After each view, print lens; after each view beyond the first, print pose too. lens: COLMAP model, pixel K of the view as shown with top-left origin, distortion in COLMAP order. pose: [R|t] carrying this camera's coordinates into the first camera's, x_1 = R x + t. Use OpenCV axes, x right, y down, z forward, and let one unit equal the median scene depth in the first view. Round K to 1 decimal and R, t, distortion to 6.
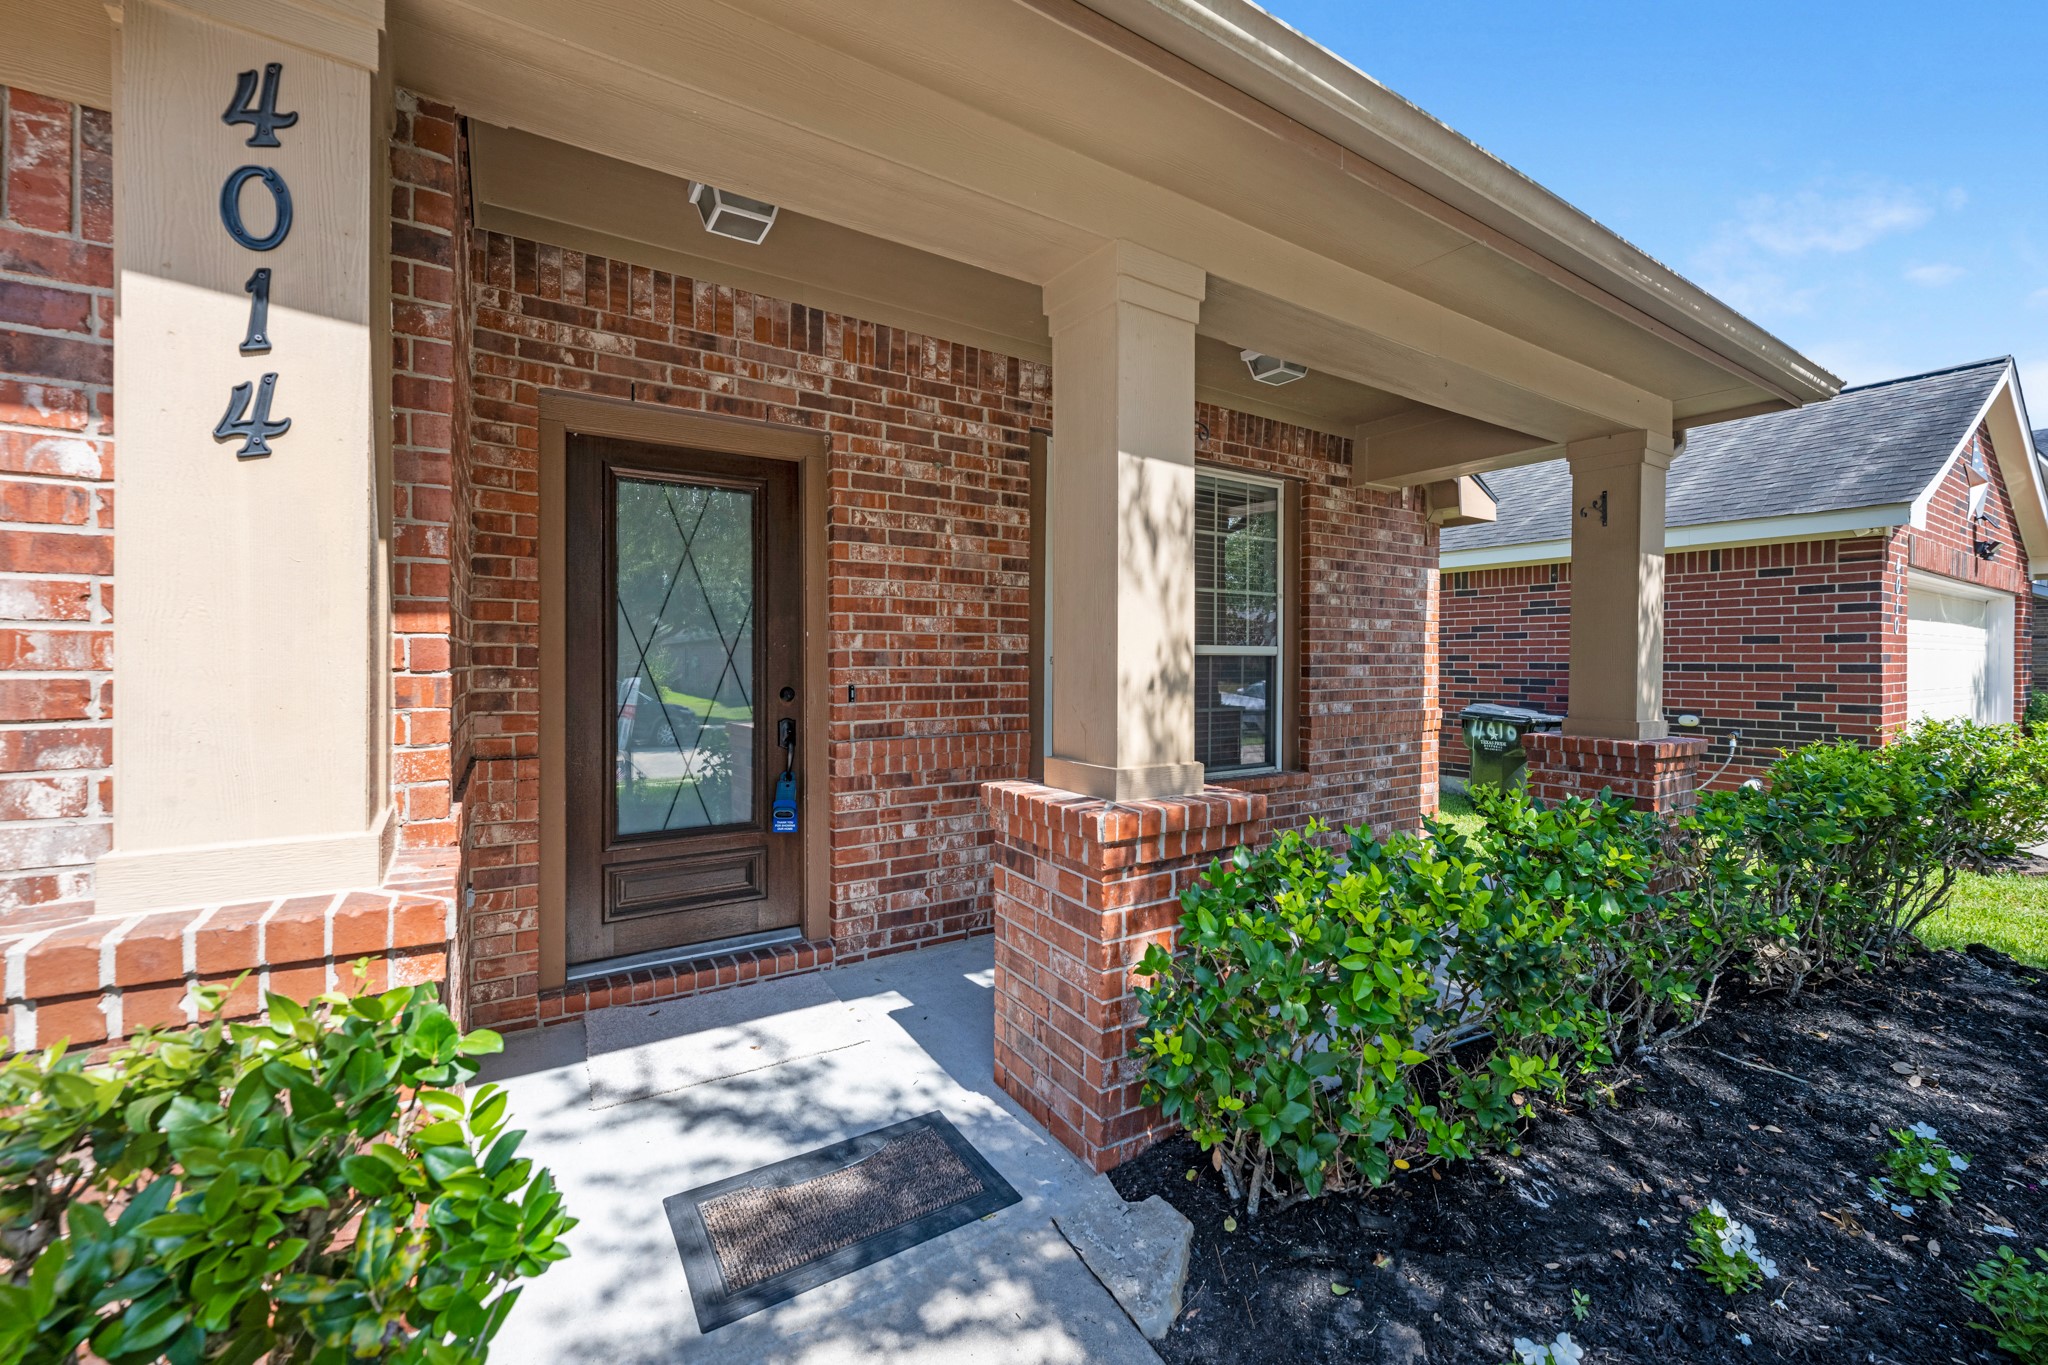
lens RADIAL K [[820.9, 0, 1008.2], [0, 820.9, 657.5], [0, 0, 1]] dist [0.003617, -0.000350]
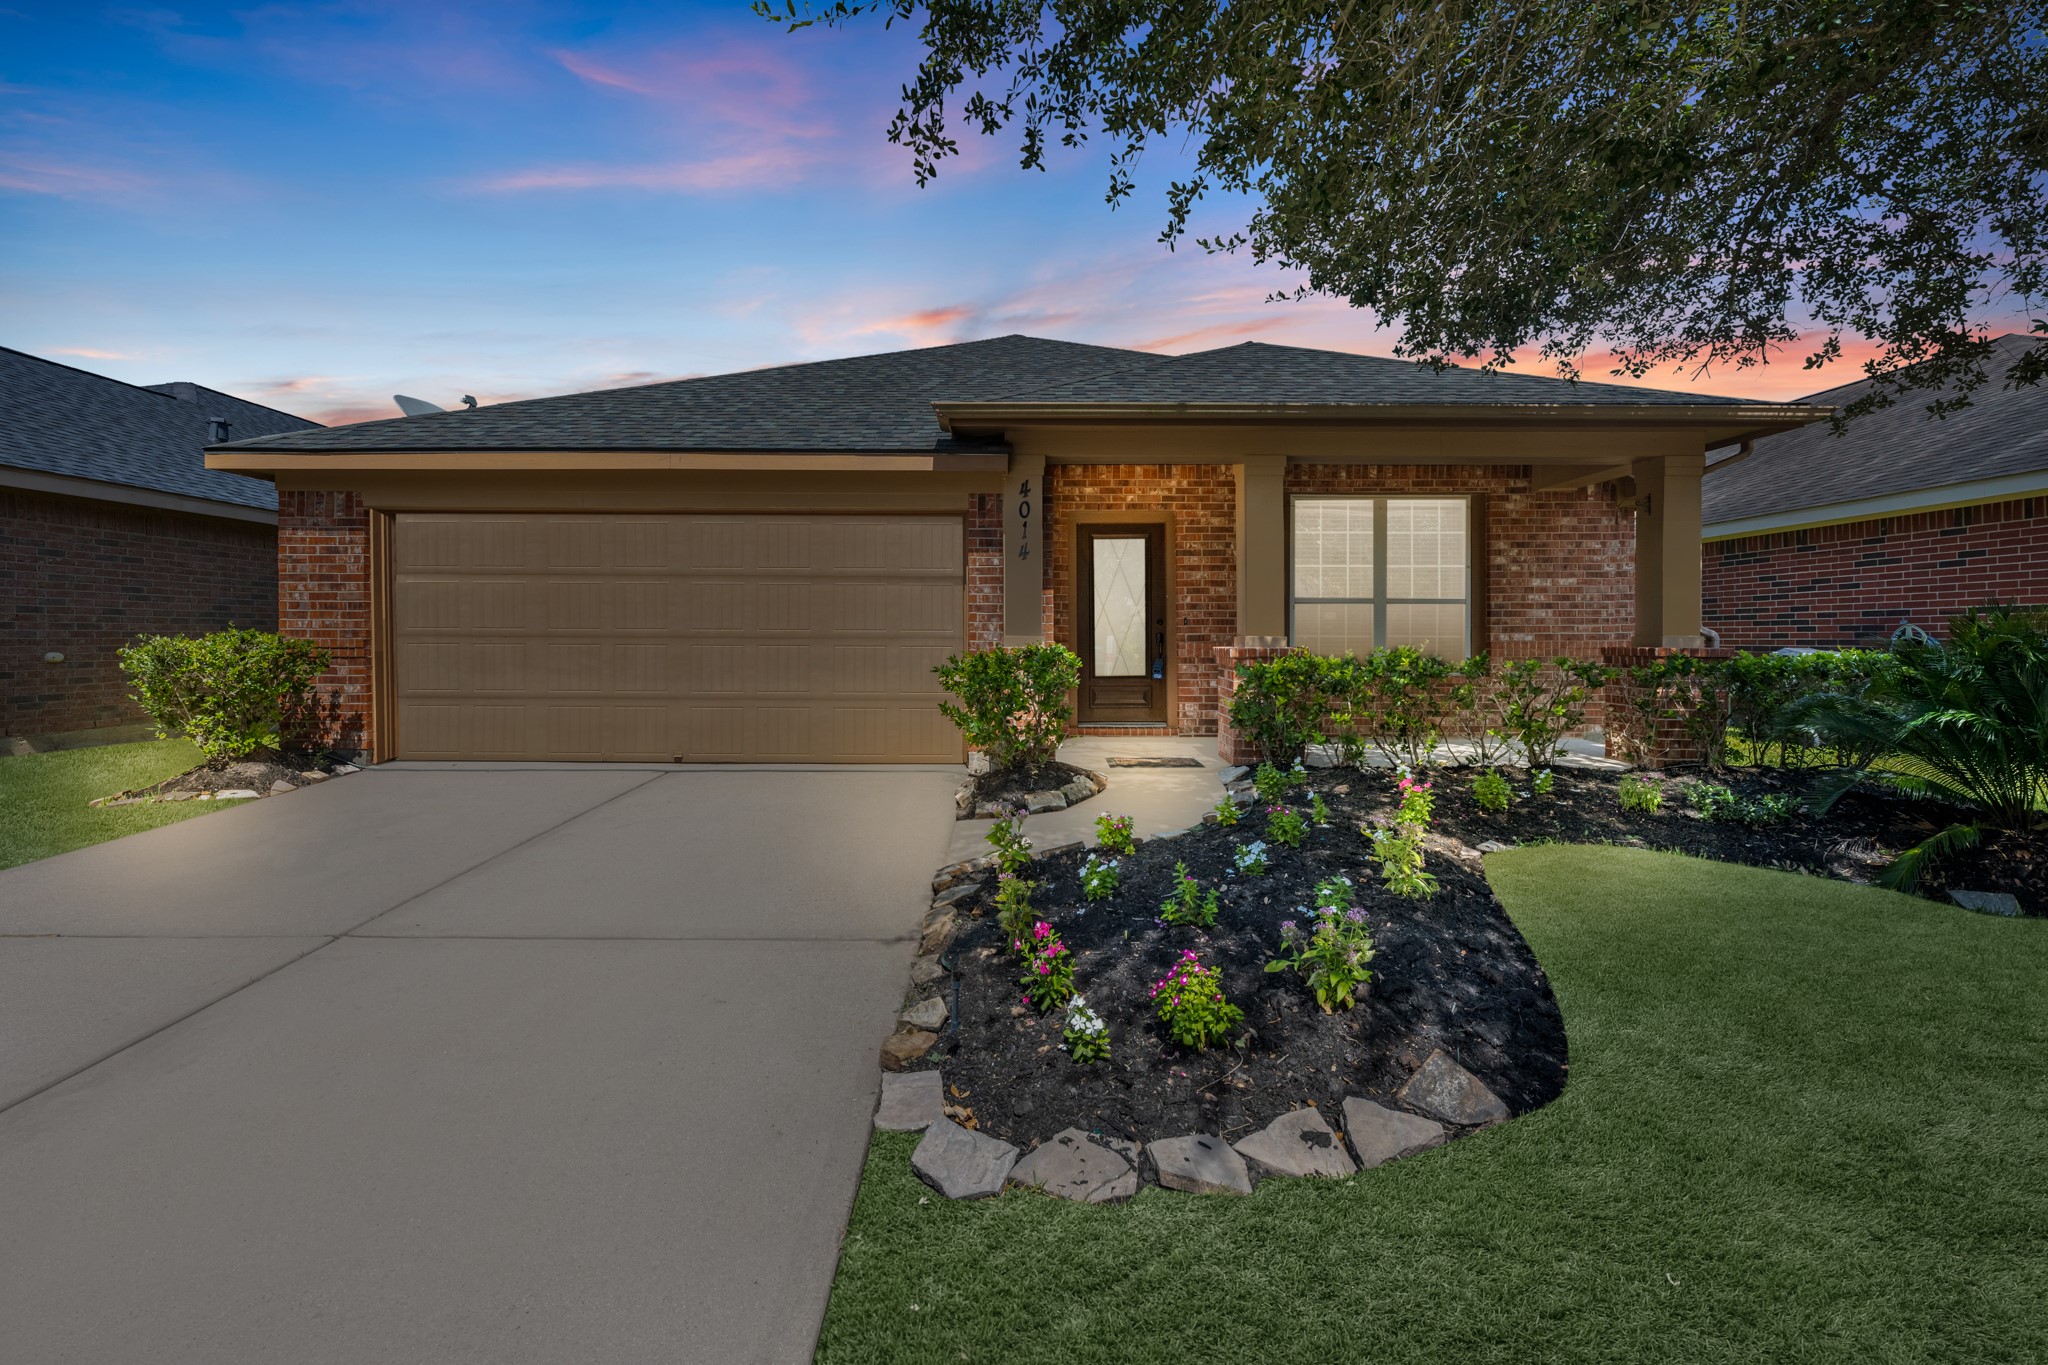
lens RADIAL K [[827.7, 0, 1009.8], [0, 827.7, 639.5], [0, 0, 1]] dist [0.001504, 0.000187]
pose [[0.844978, -0.003141, -0.534792, 0.618074], [0.004794, 0.999987, 0.001702, 0.085358], [0.534780, -0.004002, 0.844982, -1.200033]]
